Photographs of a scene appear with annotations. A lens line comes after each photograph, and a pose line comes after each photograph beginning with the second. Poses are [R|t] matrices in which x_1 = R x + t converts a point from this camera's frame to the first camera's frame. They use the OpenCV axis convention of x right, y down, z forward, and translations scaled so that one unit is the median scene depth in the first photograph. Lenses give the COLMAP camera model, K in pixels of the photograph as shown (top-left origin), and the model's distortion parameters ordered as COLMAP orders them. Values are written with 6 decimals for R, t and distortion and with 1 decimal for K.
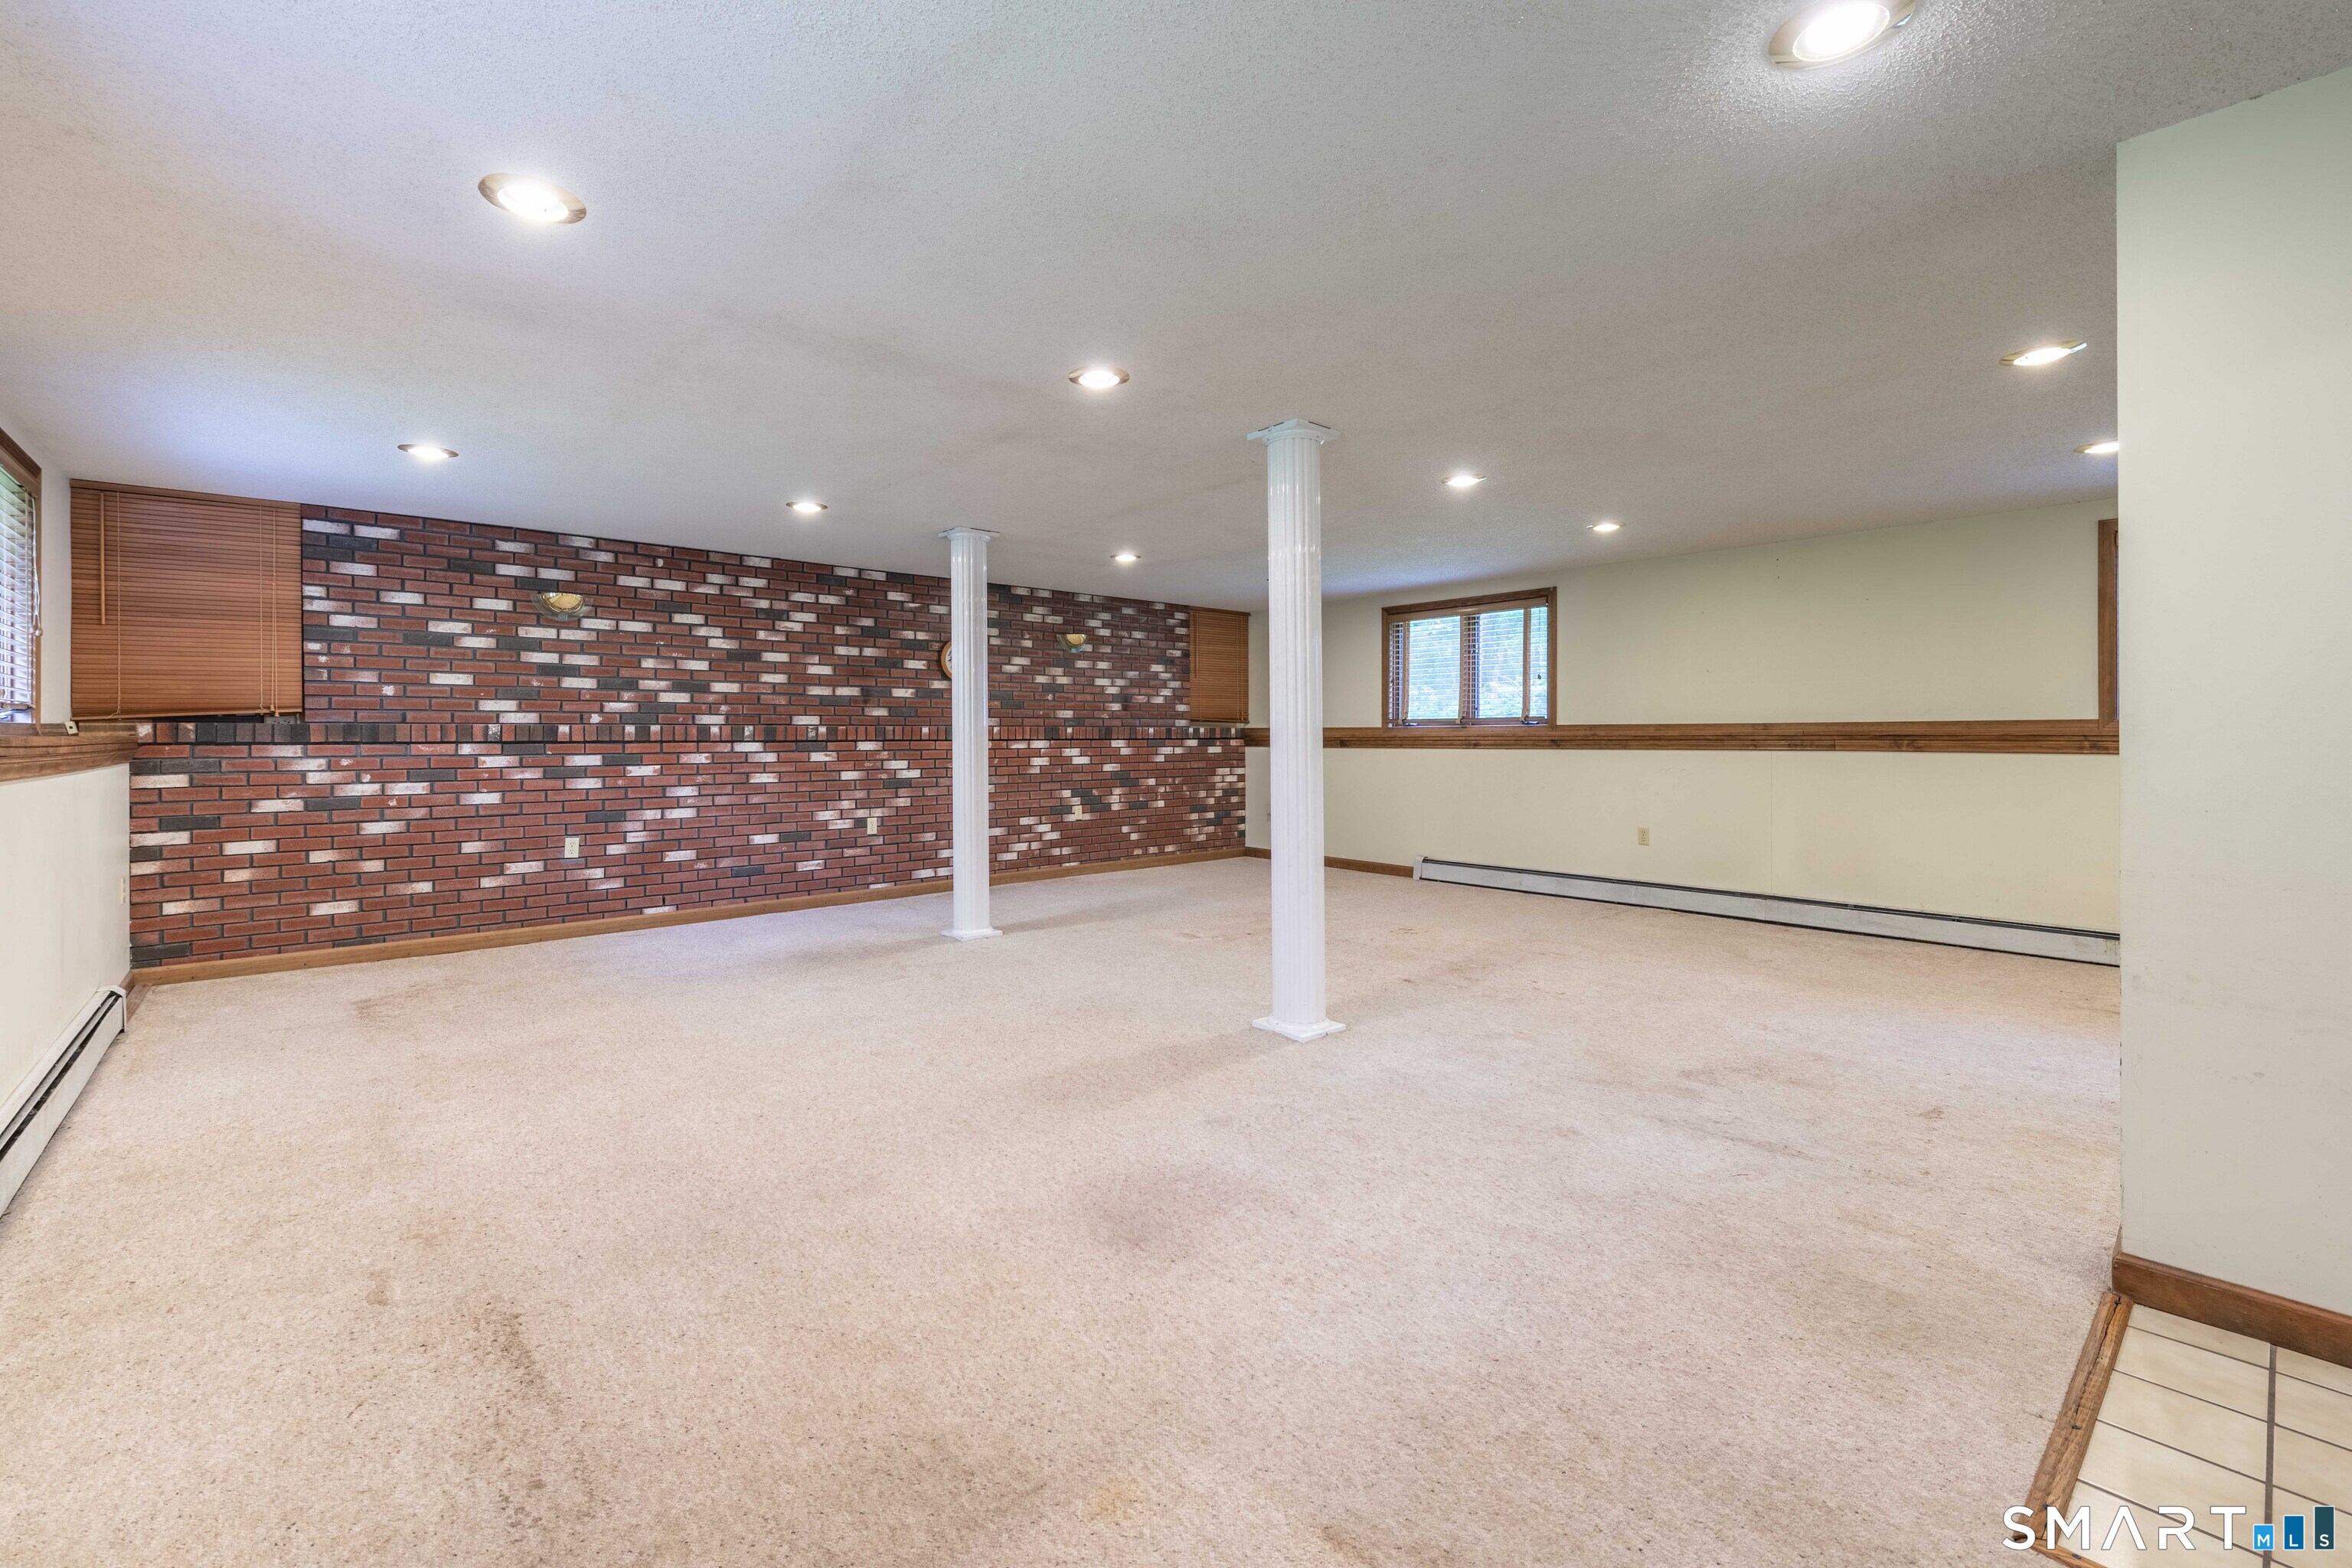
lens RADIAL K [[973.5, 0, 1165.7], [0, 973.5, 736.9], [0, 0, 1]] dist [-0.000355, -0.000030]
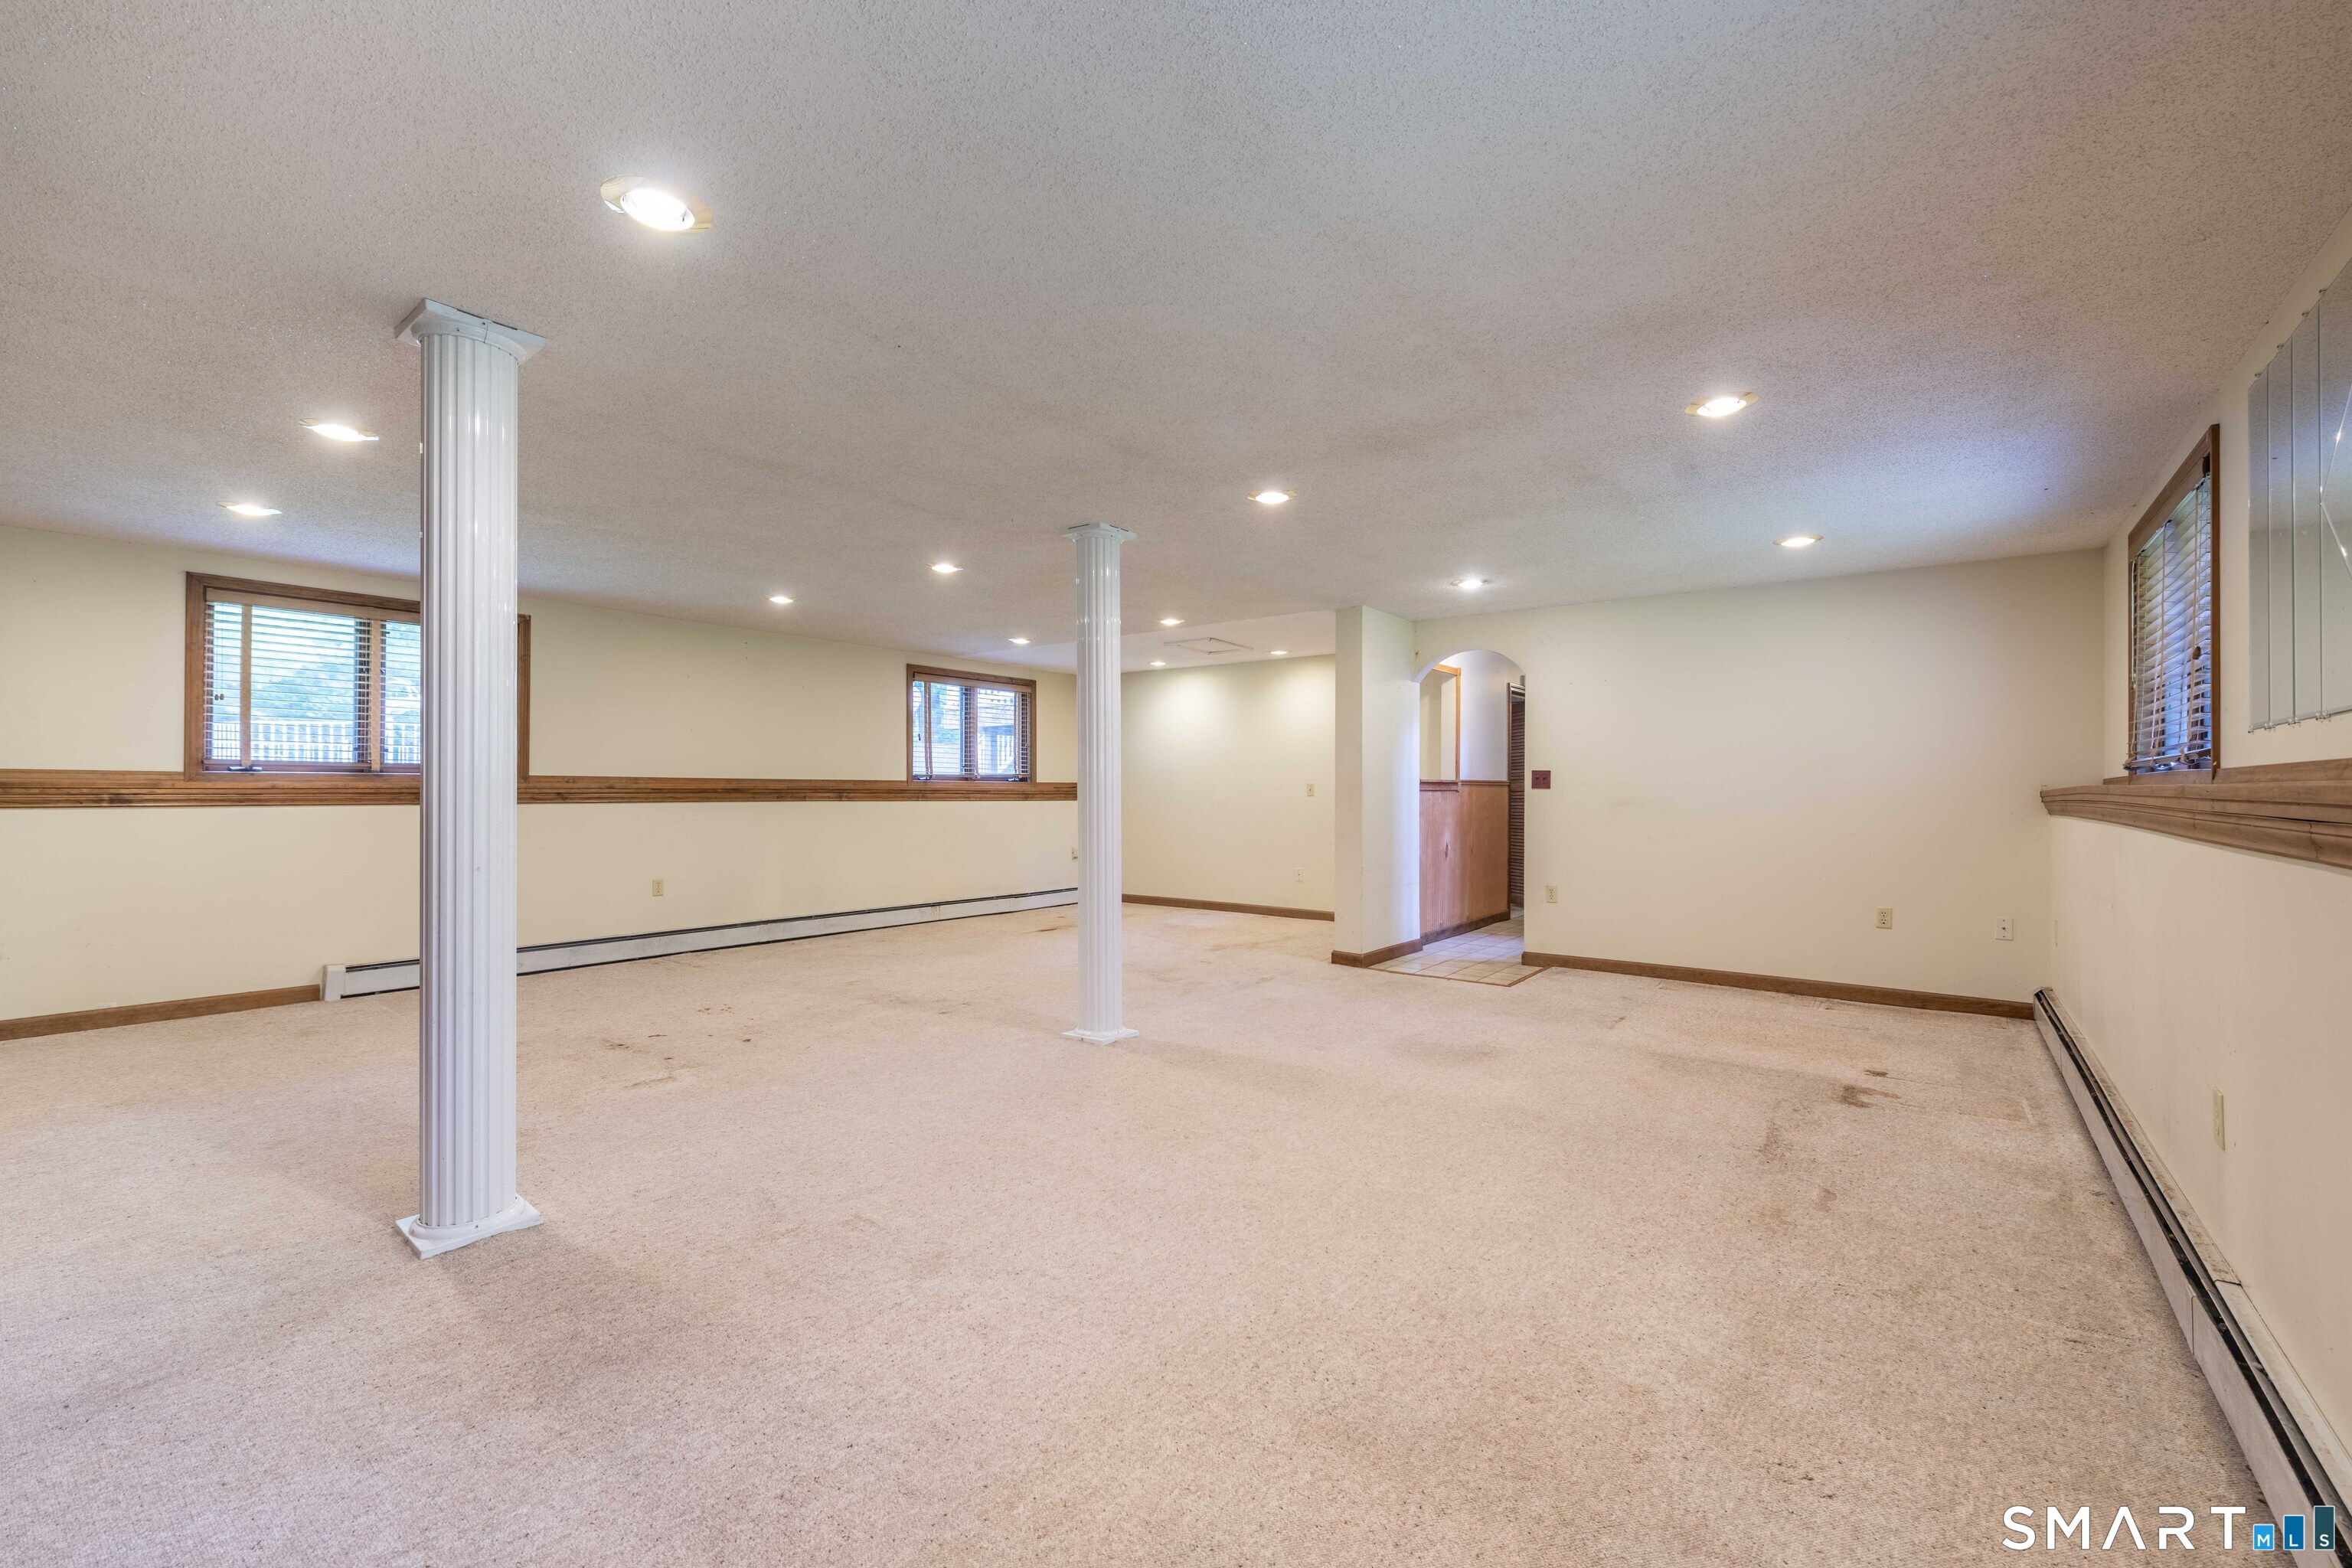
lens RADIAL K [[970.7, 0, 1170.5], [0, 970.7, 783.6], [0, 0, 1]] dist [-0.001286, -0.000528]
pose [[-0.182133, 0.008850, 0.983234, -1.380649], [-0.002278, 0.999953, -0.009422, 0.003930], [-0.983271, -0.003956, -0.182105, 1.500836]]
